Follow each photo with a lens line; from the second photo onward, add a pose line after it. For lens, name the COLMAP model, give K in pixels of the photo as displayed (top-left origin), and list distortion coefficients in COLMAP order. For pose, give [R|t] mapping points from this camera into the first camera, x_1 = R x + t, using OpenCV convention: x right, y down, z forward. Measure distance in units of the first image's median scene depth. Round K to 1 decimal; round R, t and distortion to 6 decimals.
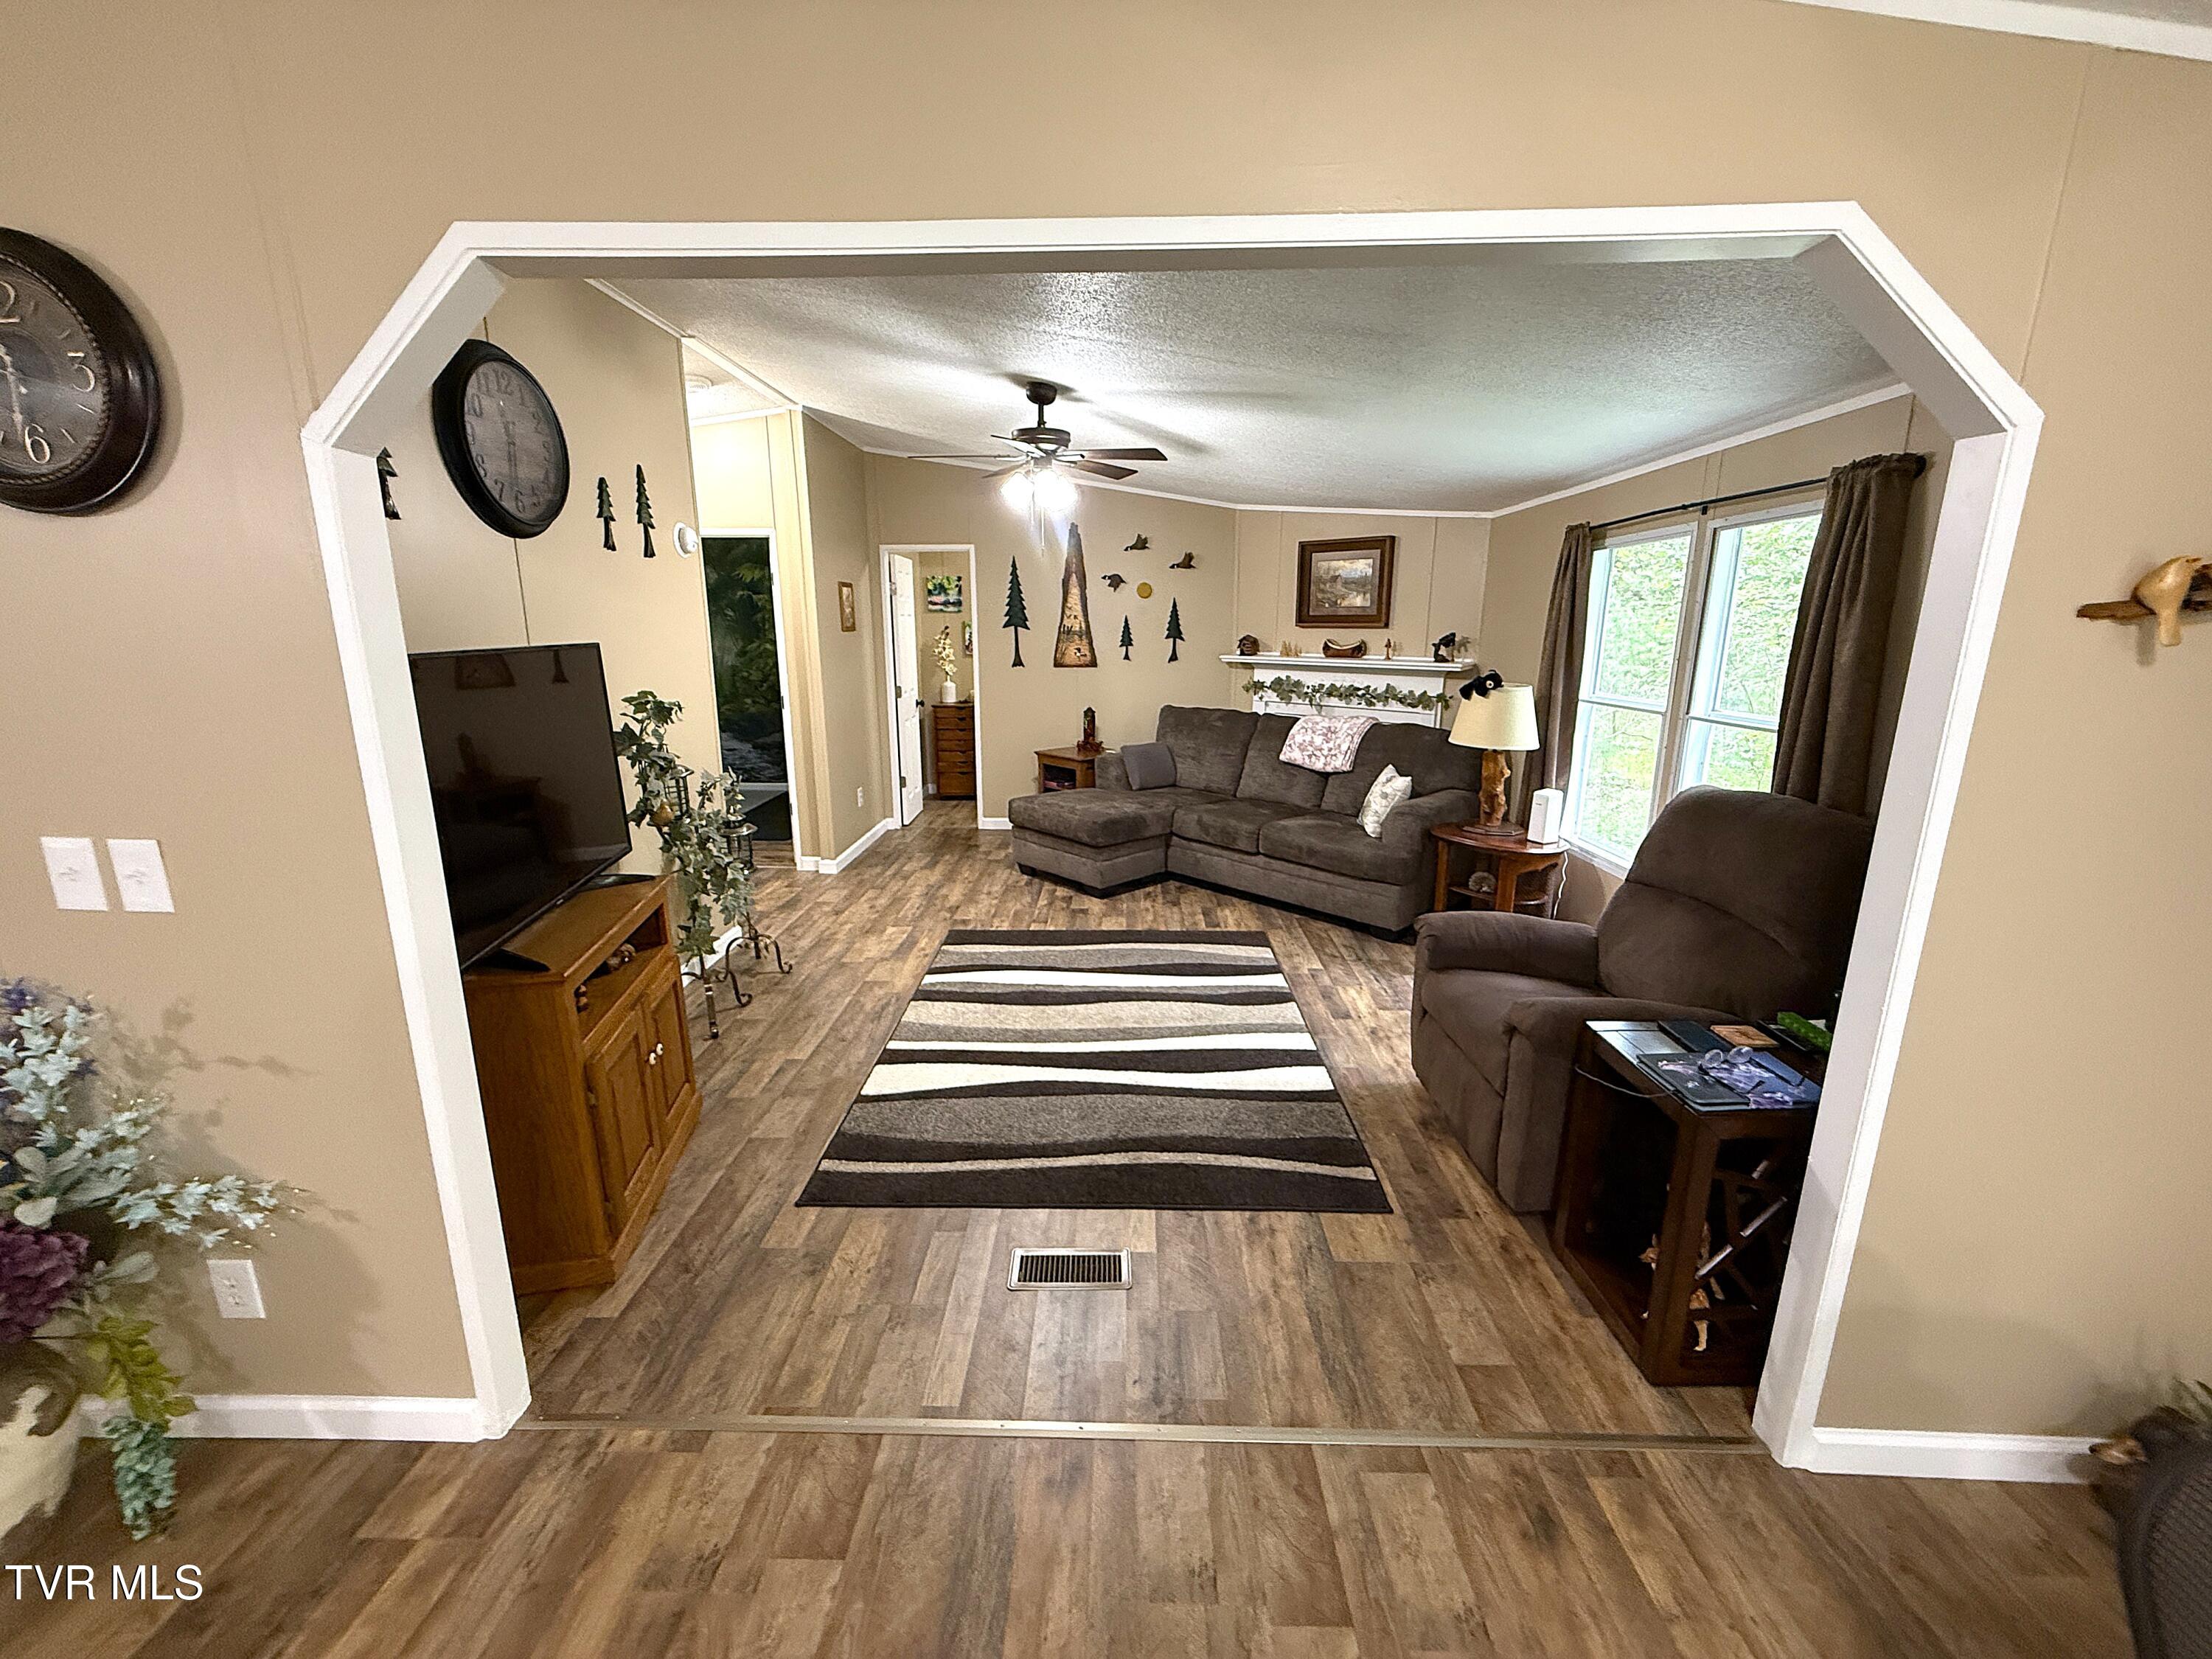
lens RADIAL K [[906.7, 0, 1117.1], [0, 906.7, 834.7], [0, 0, 1]] dist [0.000250, 0.000674]
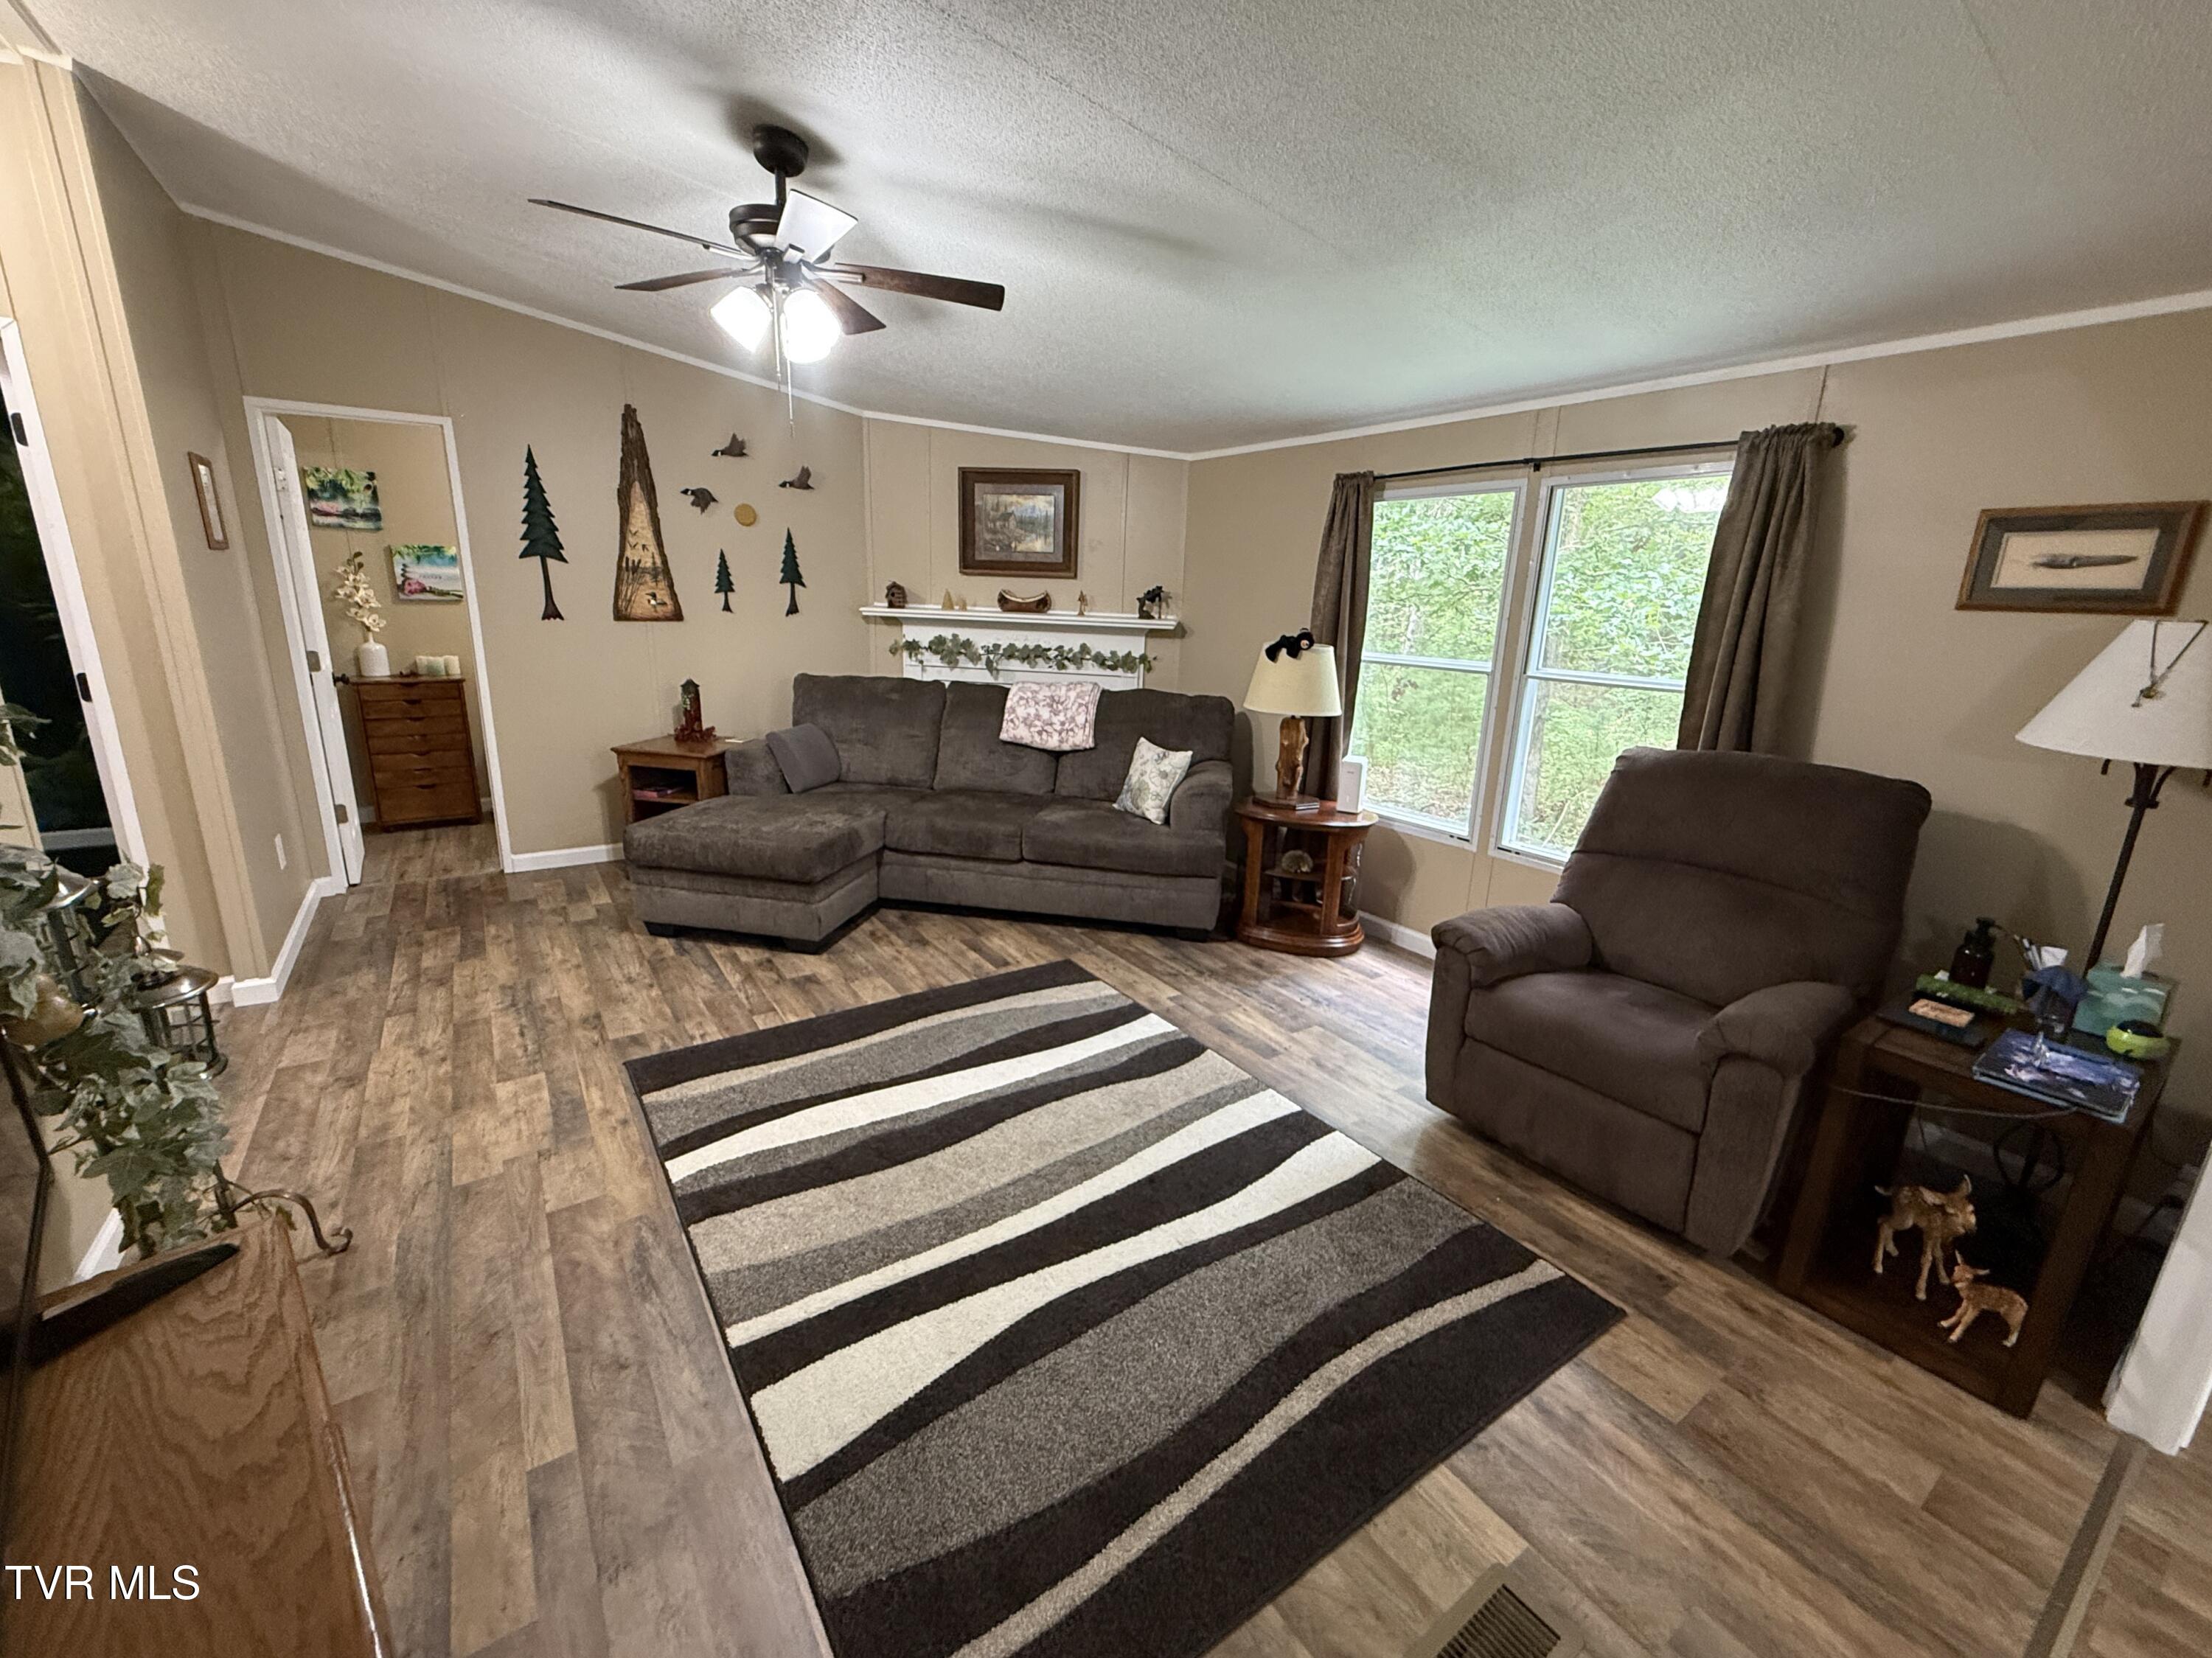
lens RADIAL K [[906.6, 0, 1130.5], [0, 906.6, 848.5], [0, 0, 1]] dist [0.000250, 0.000674]
pose [[0.808955, -0.136368, 0.571835, -0.249389], [0.100789, 0.990493, 0.093624, -0.061473], [-0.579166, -0.018103, 0.815008, 0.329728]]
